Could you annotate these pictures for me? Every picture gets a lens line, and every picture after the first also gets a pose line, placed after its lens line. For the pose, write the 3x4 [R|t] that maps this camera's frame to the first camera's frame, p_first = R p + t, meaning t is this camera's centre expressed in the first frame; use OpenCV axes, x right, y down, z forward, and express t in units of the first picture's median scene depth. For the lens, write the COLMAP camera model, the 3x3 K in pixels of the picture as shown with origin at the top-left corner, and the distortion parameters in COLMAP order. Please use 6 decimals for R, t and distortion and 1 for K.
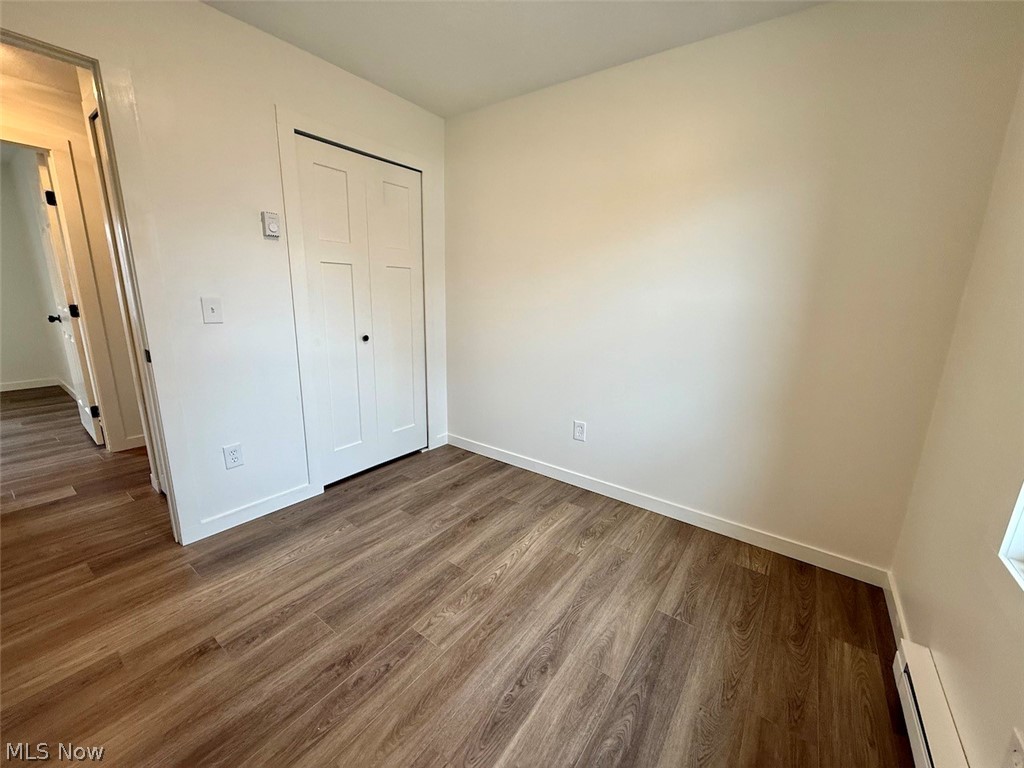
lens RADIAL K [[407.4, 0, 509.3], [0, 407.4, 383.3], [0, 0, 1]] dist [-0.001852, -0.000070]
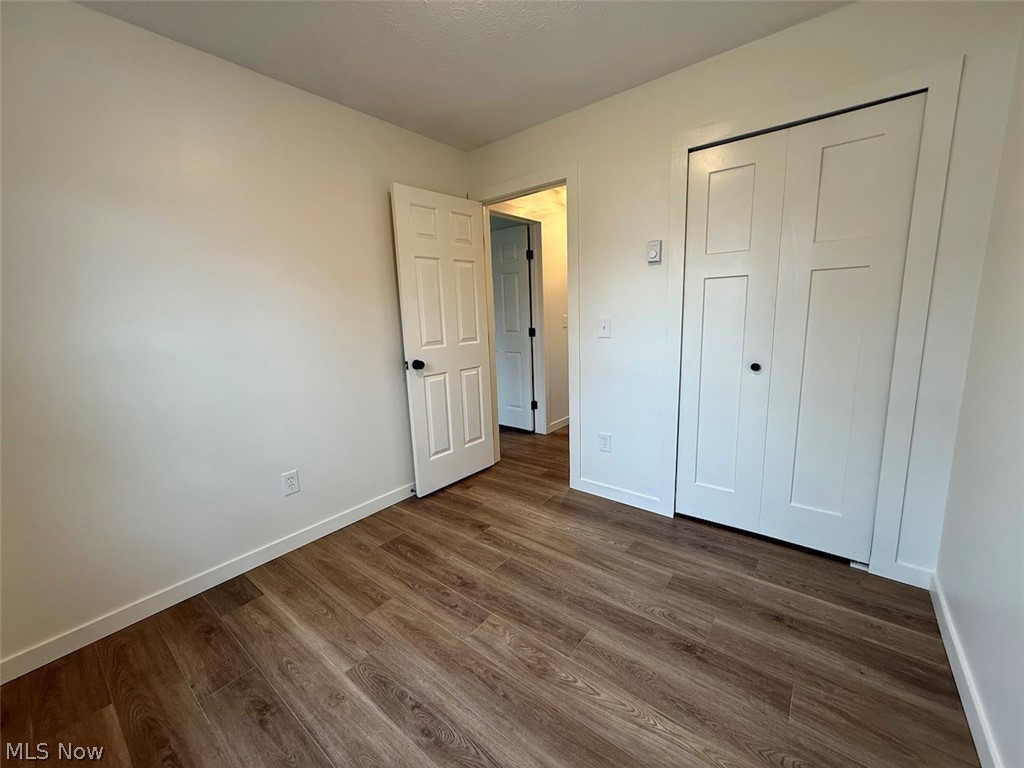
lens RADIAL K [[407.4, 0, 509.3], [0, 407.4, 383.3], [0, 0, 1]] dist [-0.001852, -0.000070]
pose [[-0.048410, 0.151666, -0.987246, 0.657127], [-0.190091, 0.968941, 0.158176, -0.167957], [0.980572, 0.195324, -0.018076, 0.817480]]
